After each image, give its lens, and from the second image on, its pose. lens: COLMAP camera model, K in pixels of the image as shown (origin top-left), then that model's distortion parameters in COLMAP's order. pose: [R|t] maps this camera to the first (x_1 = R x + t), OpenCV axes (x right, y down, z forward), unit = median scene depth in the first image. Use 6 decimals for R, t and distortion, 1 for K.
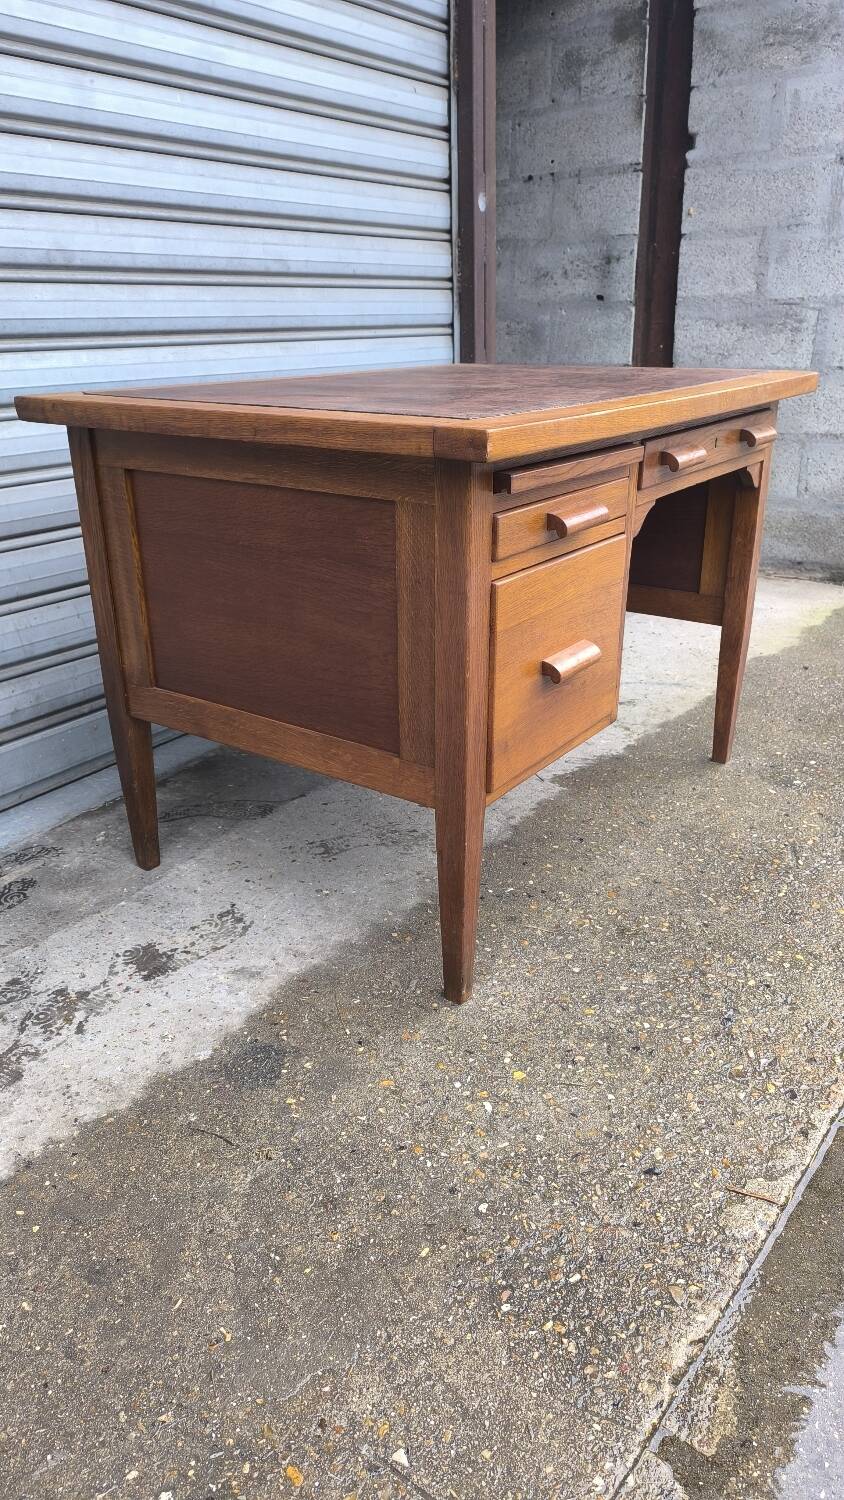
lens RADIAL K [[1030.2, 0, 431.0], [0, 1030.2, 745.7], [0, 0, 1]] dist [0.040858, -0.041809]
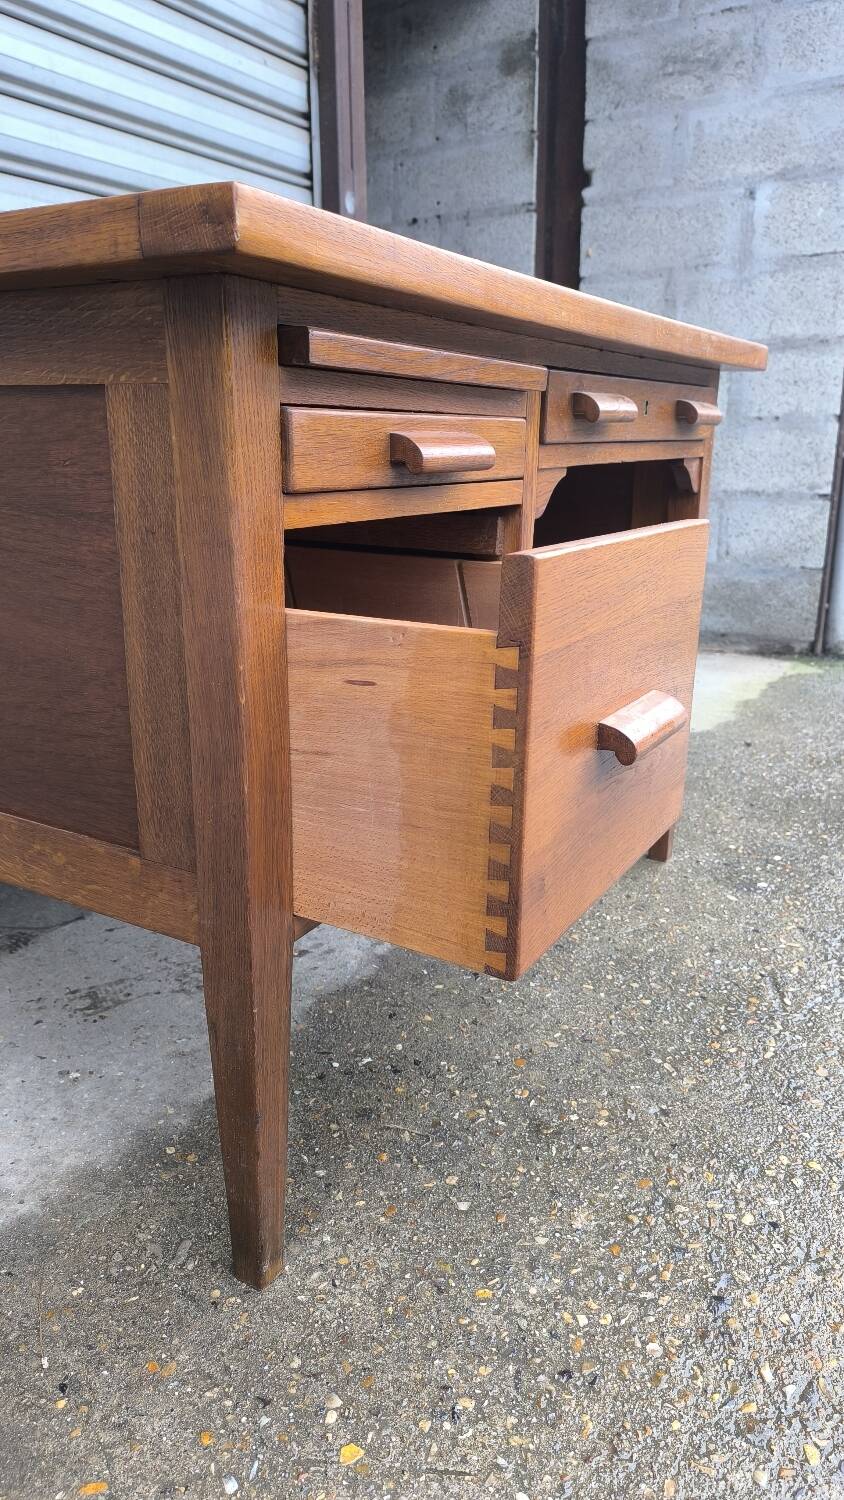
lens RADIAL K [[1030.2, 0, 427.4], [0, 1030.2, 741.7], [0, 0, 1]] dist [0.040858, -0.041809]
pose [[0.996636, -0.008710, 0.081488, 0.059024], [0.017376, 0.994188, -0.106250, 0.008760], [-0.080089, 0.107308, 0.990995, 0.302224]]
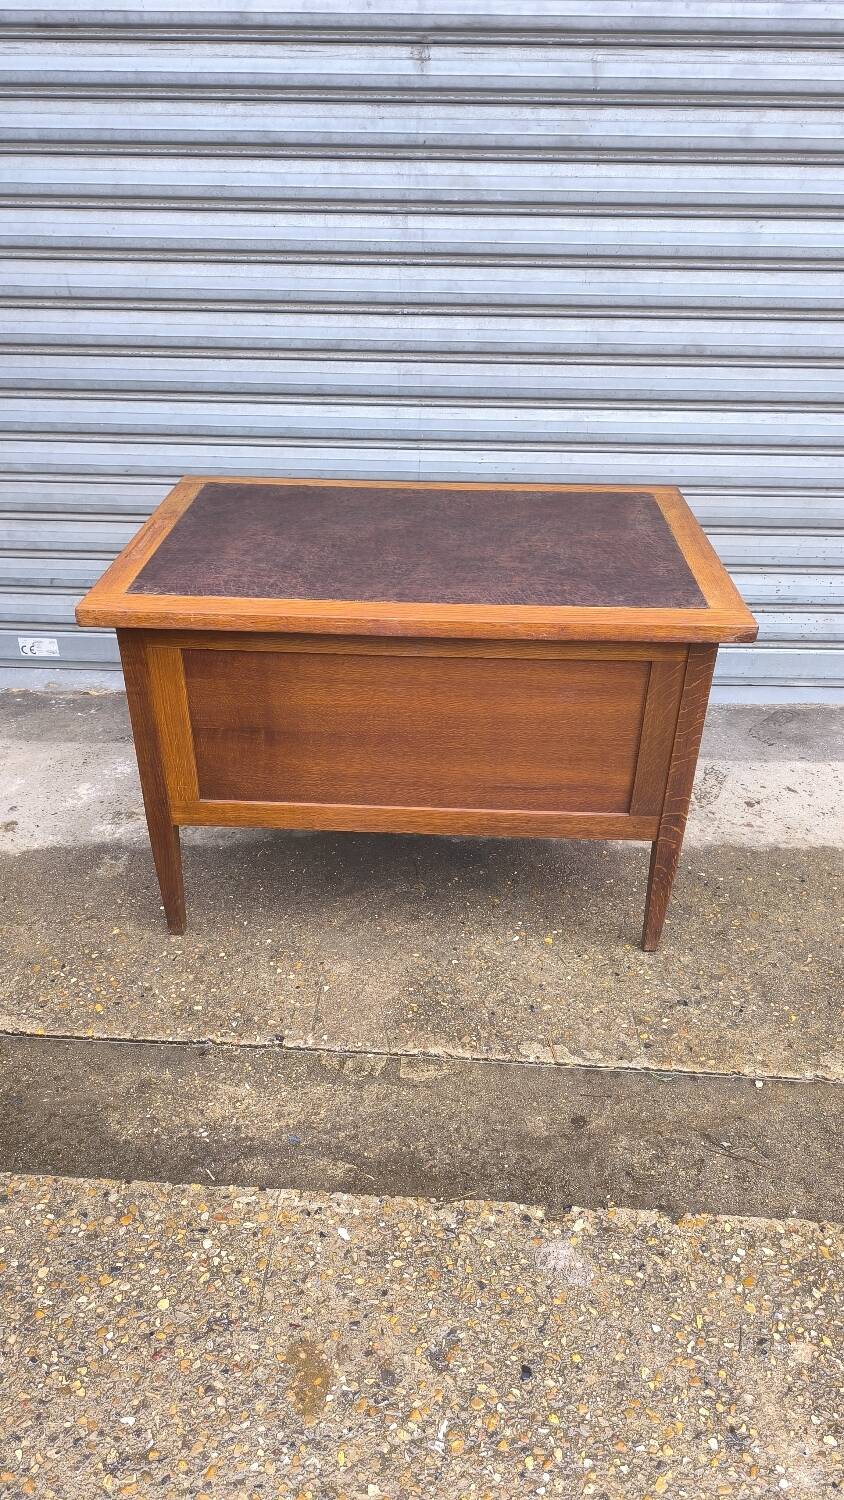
lens RADIAL K [[1030.2, 0, 425.0], [0, 1030.2, 751.7], [0, 0, 1]] dist [0.040858, -0.041809]
pose [[0.563329, 0.436345, -0.701615, 0.718234], [-0.337269, 0.896644, 0.286843, -0.263271], [0.754261, 0.075046, 0.652272, -0.195214]]
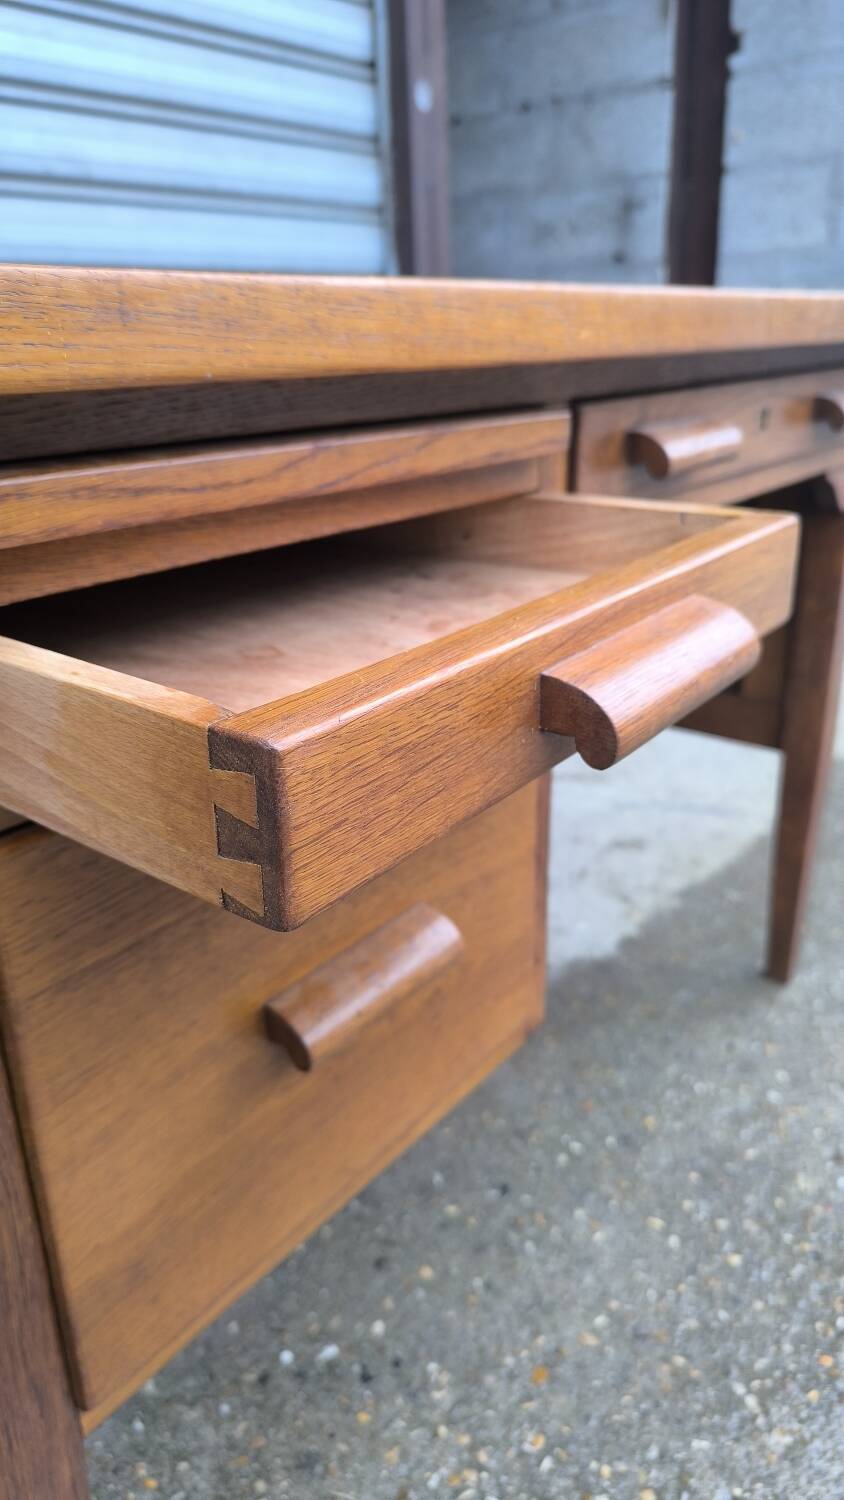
lens RADIAL K [[1066.3, 0, 429.9], [0, 1066.3, 745.2], [0, 0, 1]] dist [-0.021963, 0.003511]
pose [[0.998749, 0.004880, -0.049762, 0.135414], [-0.005887, 0.999781, -0.020098, -0.121940], [0.049653, 0.020366, 0.998559, 0.469507]]
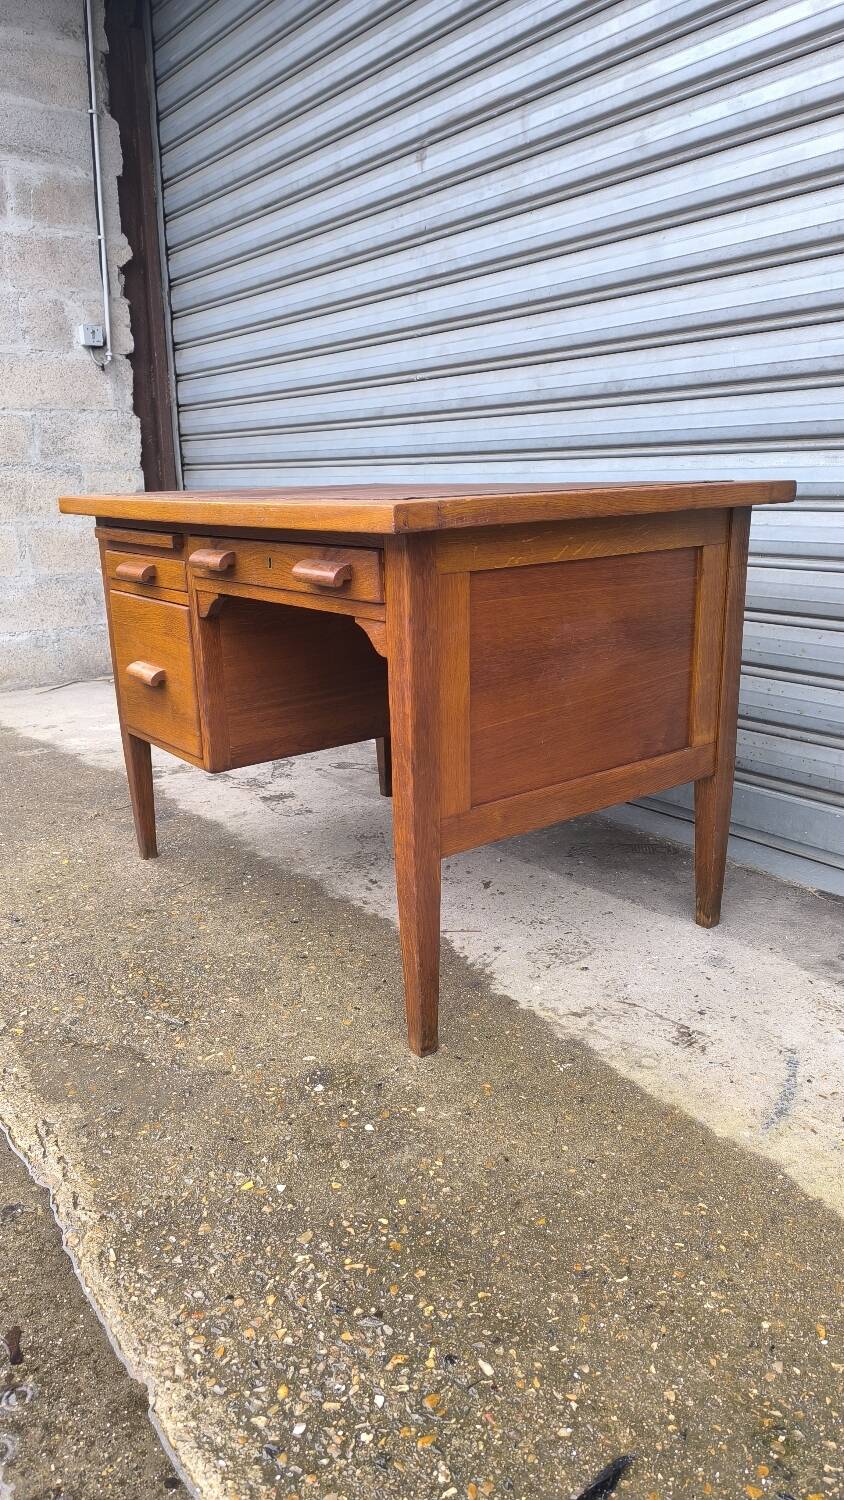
lens RADIAL K [[1030.2, 0, 419.7], [0, 1030.2, 742.8], [0, 0, 1]] dist [0.040858, -0.041809]
pose [[-0.306579, 0.262936, -0.914808, 1.015883], [-0.340413, 0.867237, 0.363345, -0.486620], [0.888892, 0.422806, -0.176370, 1.233418]]
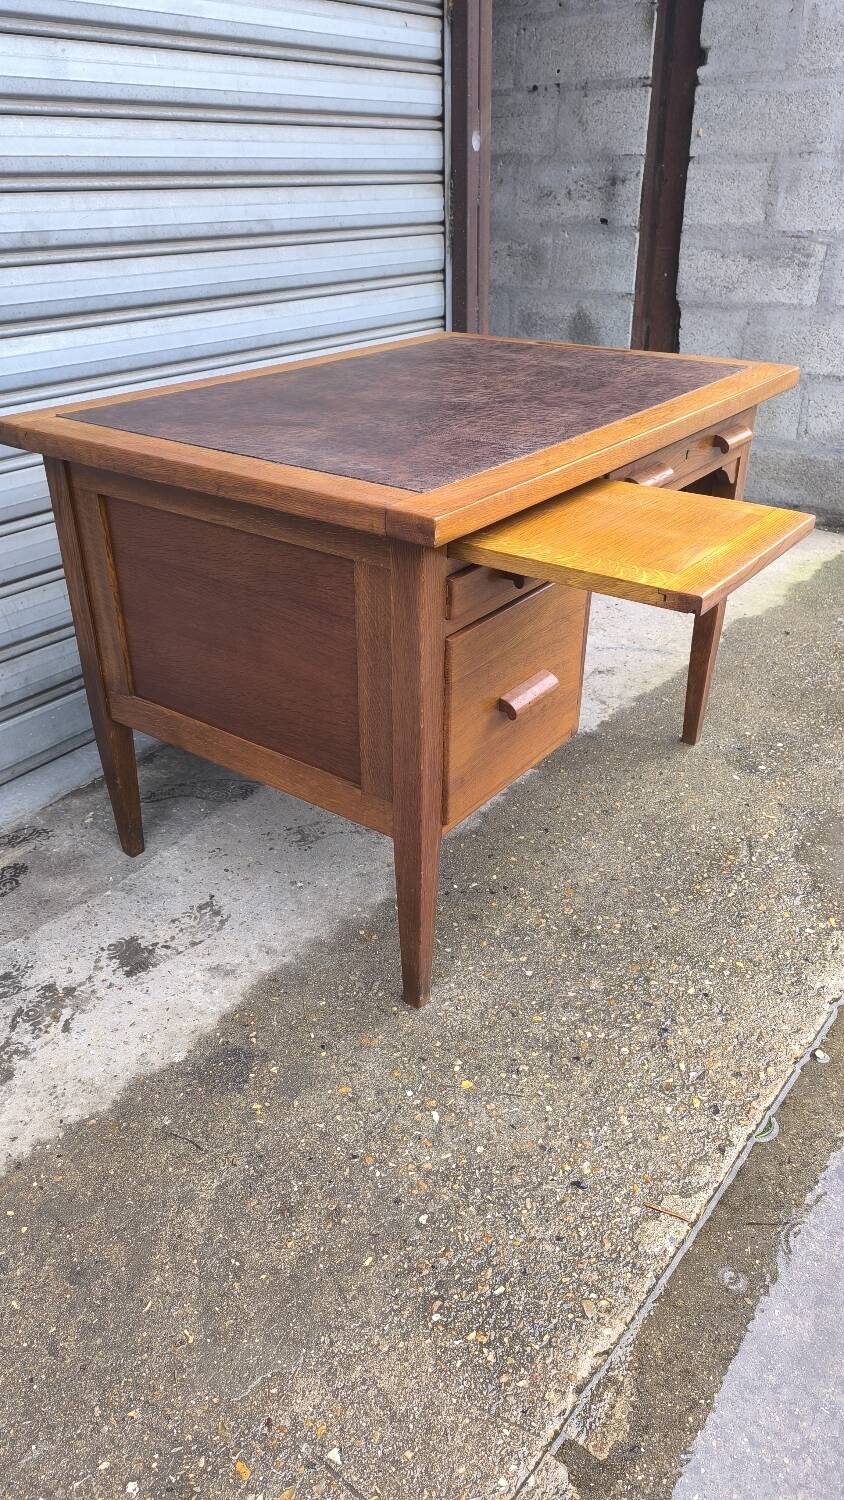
lens RADIAL K [[1030.2, 0, 425.5], [0, 1030.2, 742.5], [0, 0, 1]] dist [0.040858, -0.041809]
pose [[0.999794, 0.016063, -0.012391, 0.034913], [-0.014602, 0.993803, 0.110189, -0.111800], [0.014084, -0.109985, 0.993833, -0.031040]]
